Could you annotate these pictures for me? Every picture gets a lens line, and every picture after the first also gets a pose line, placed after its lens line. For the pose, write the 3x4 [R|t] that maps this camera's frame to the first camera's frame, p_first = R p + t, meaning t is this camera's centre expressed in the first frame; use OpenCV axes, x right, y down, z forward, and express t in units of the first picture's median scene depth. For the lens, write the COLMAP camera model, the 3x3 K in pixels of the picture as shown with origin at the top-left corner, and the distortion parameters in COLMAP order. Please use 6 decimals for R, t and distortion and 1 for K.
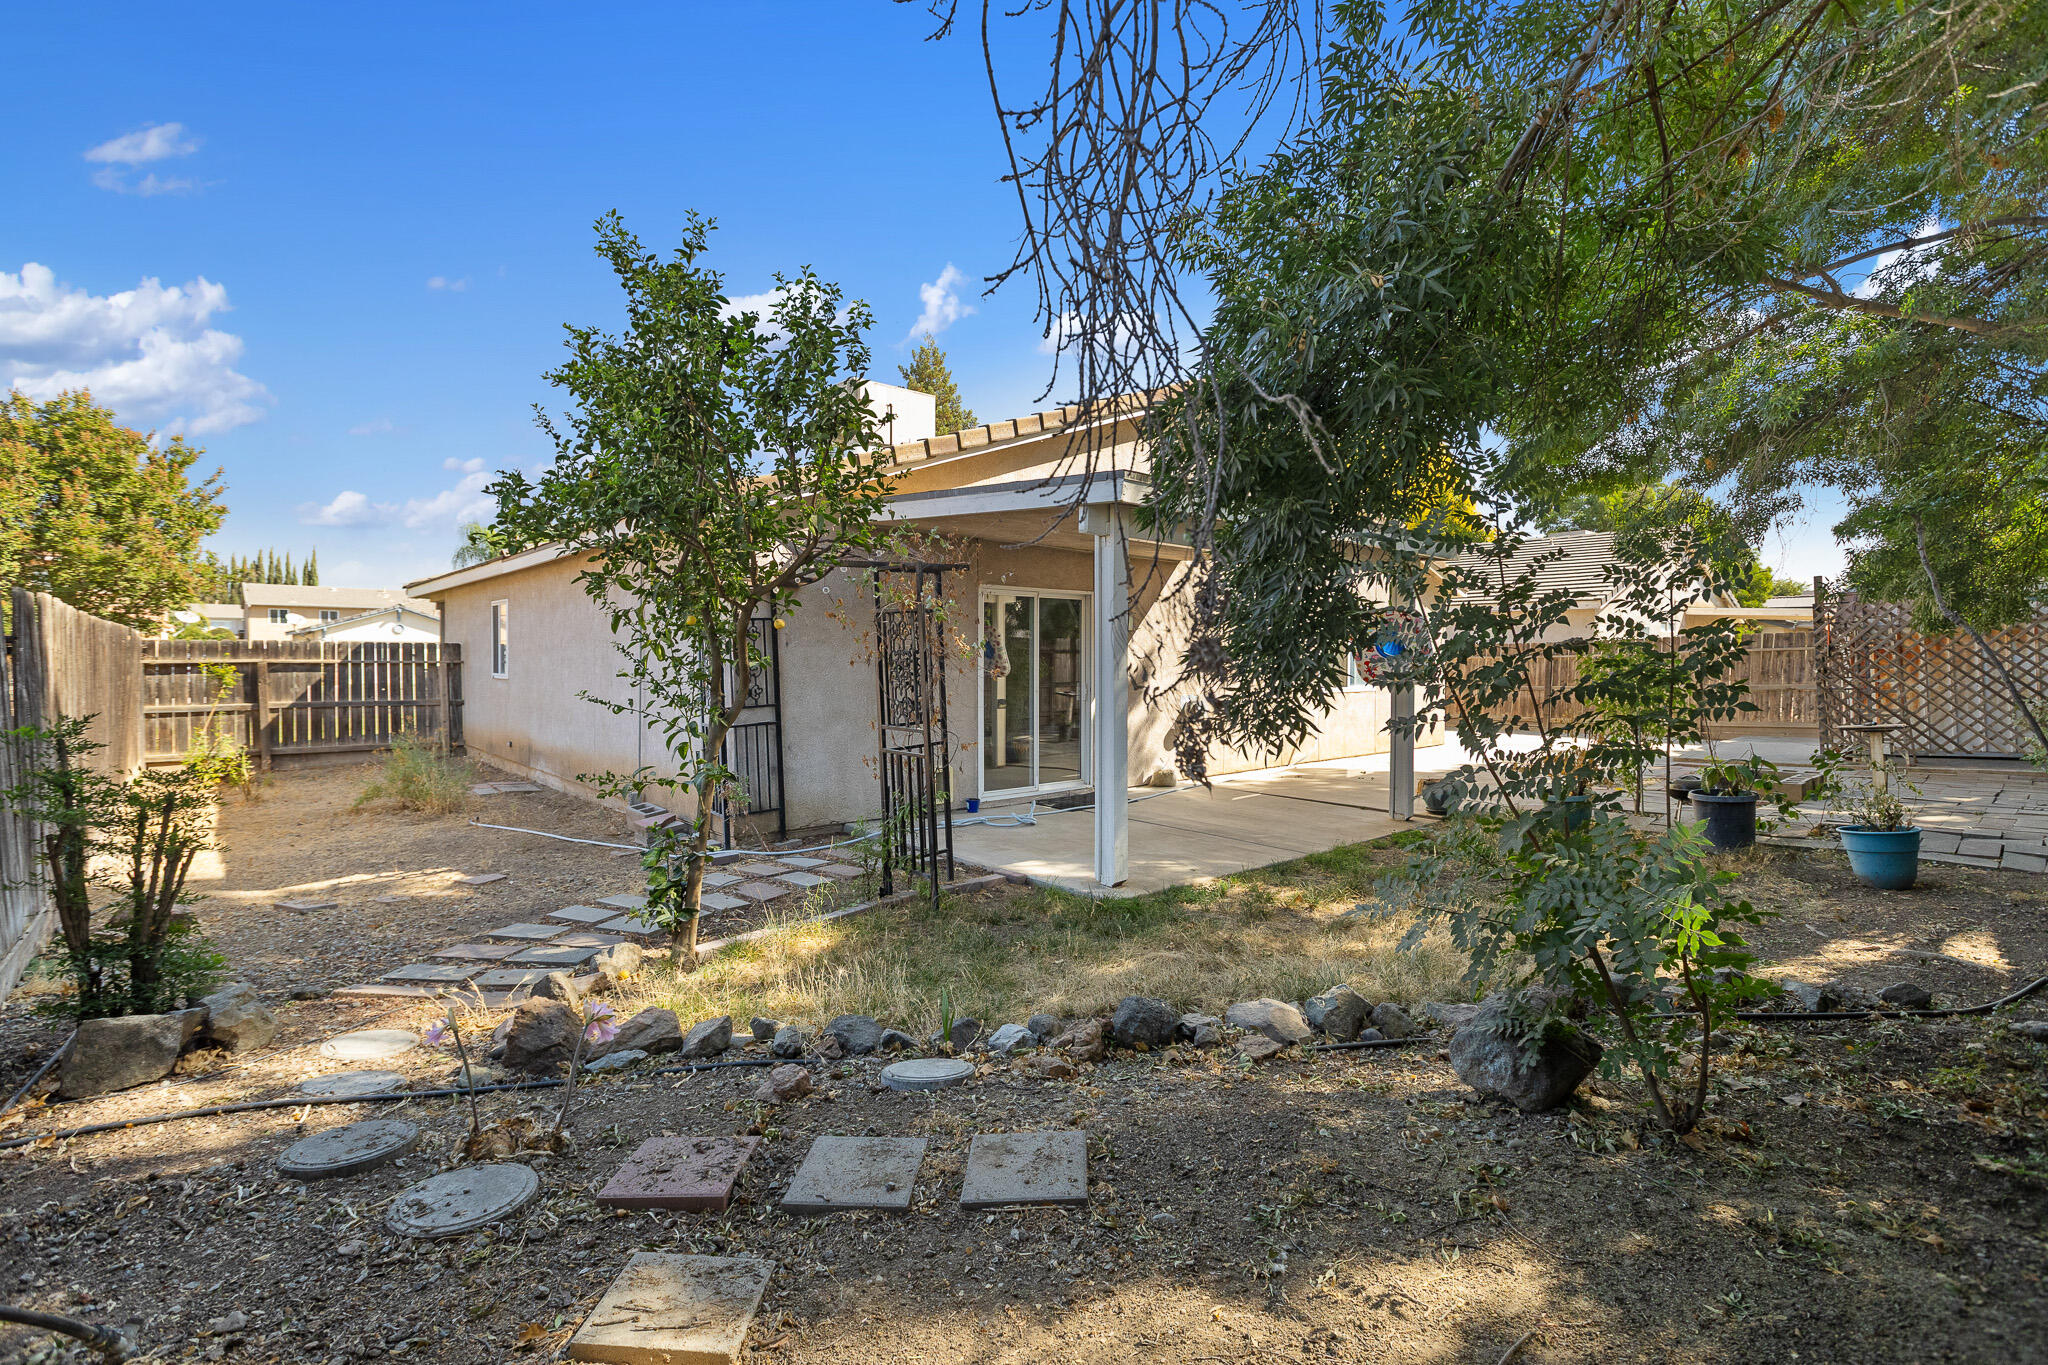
lens RADIAL K [[930.9, 0, 1037.0], [0, 930.9, 678.9], [0, 0, 1]] dist [0.006575, -0.001013]
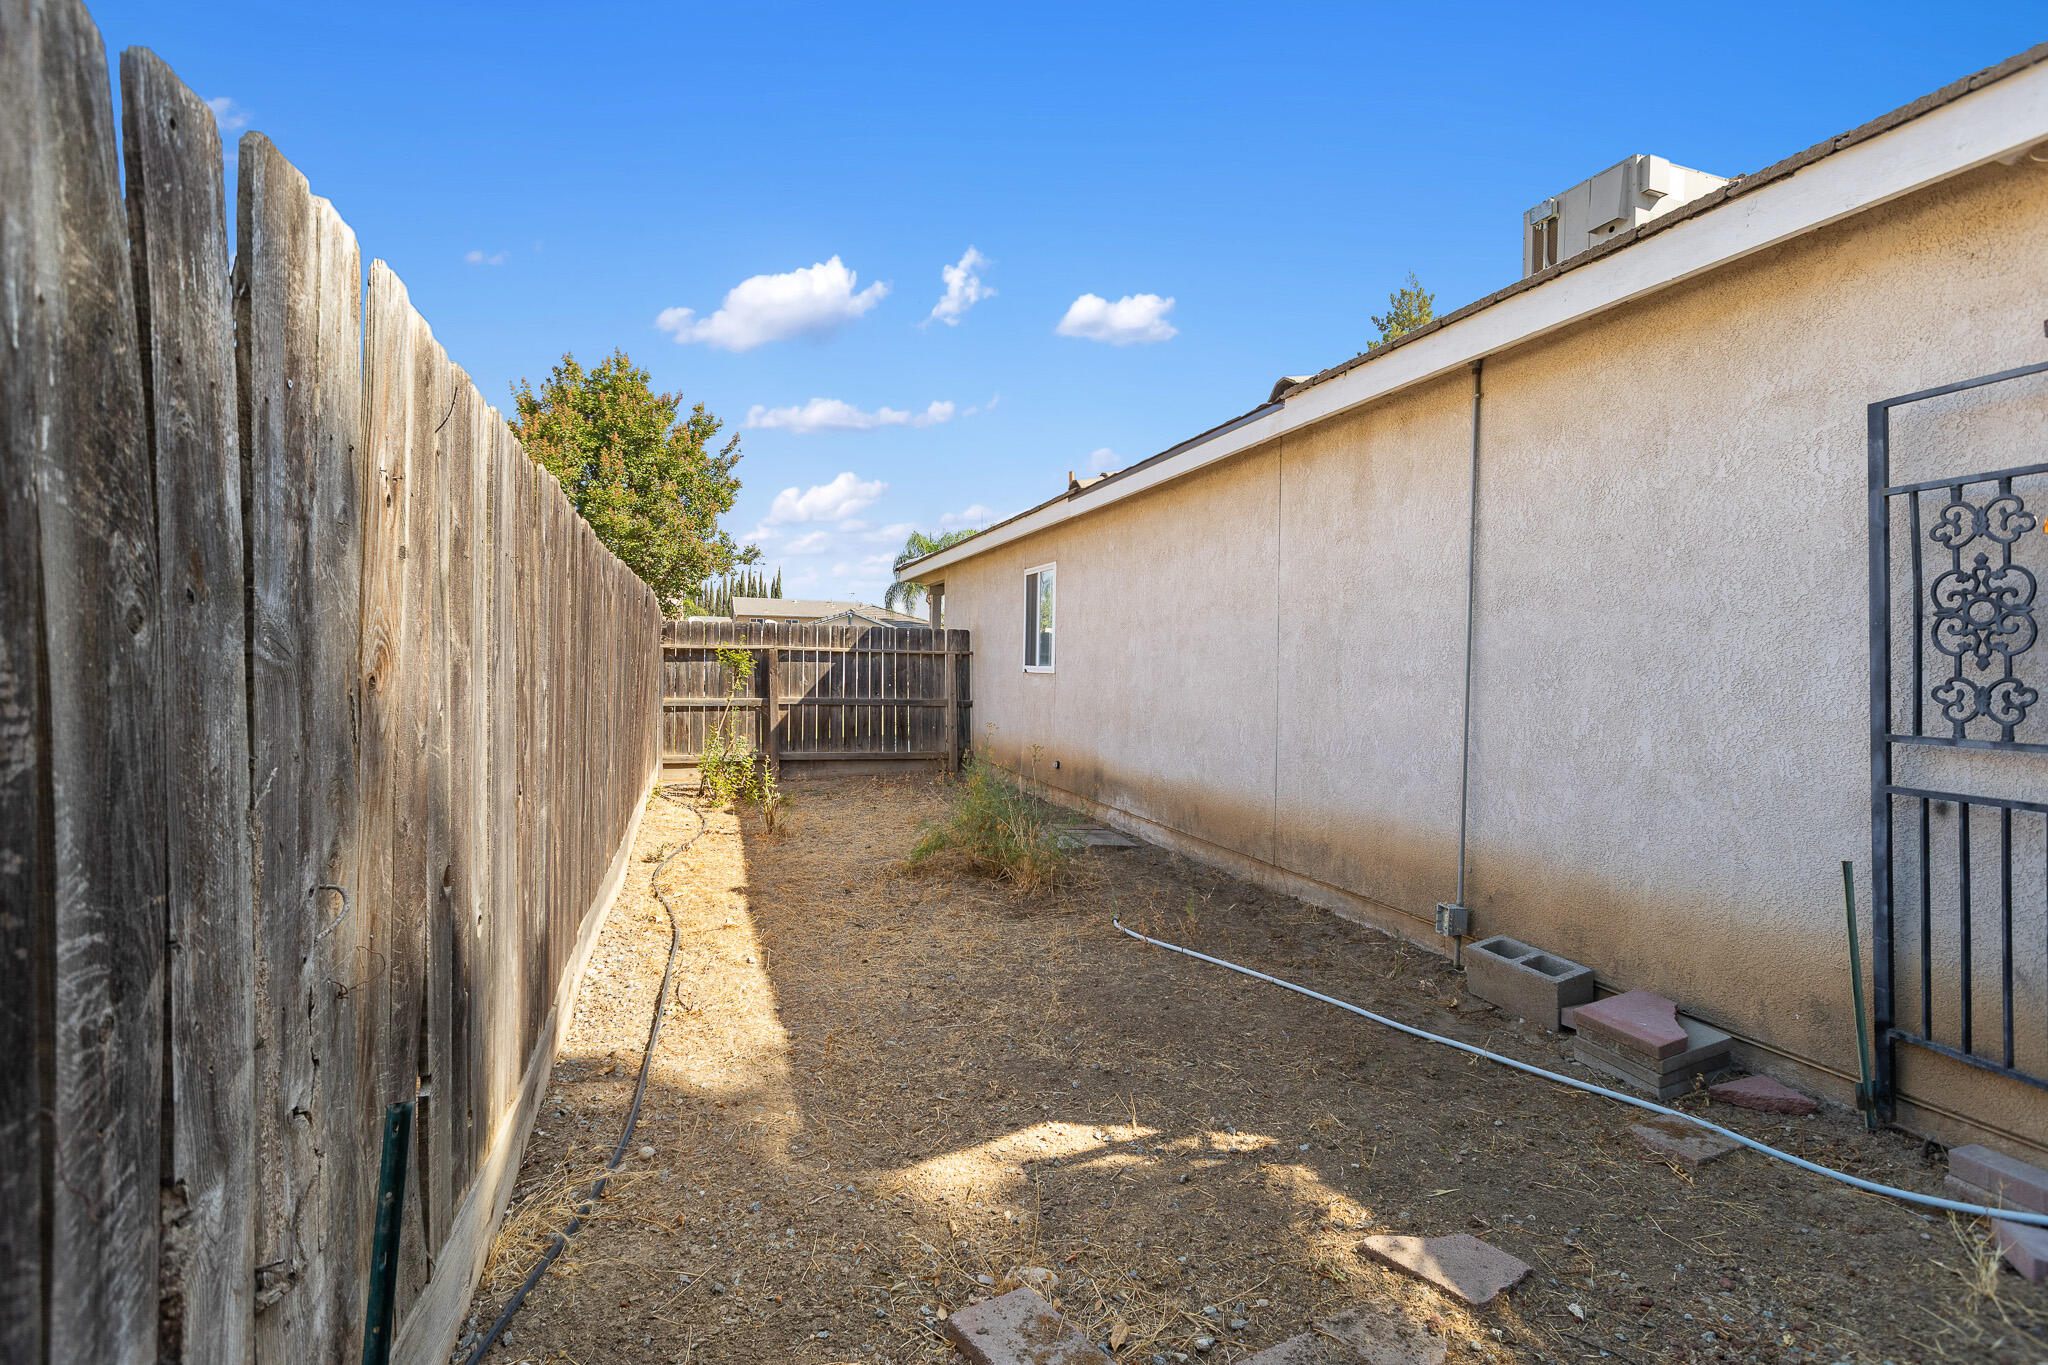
lens RADIAL K [[930.9, 0, 1018.0], [0, 930.9, 677.4], [0, 0, 1]] dist [0.006575, -0.001013]
pose [[0.920458, 0.018590, -0.390400, -0.302509], [-0.023646, 0.999687, -0.008150, 0.009153], [0.390126, 0.016733, 0.920609, 0.319749]]
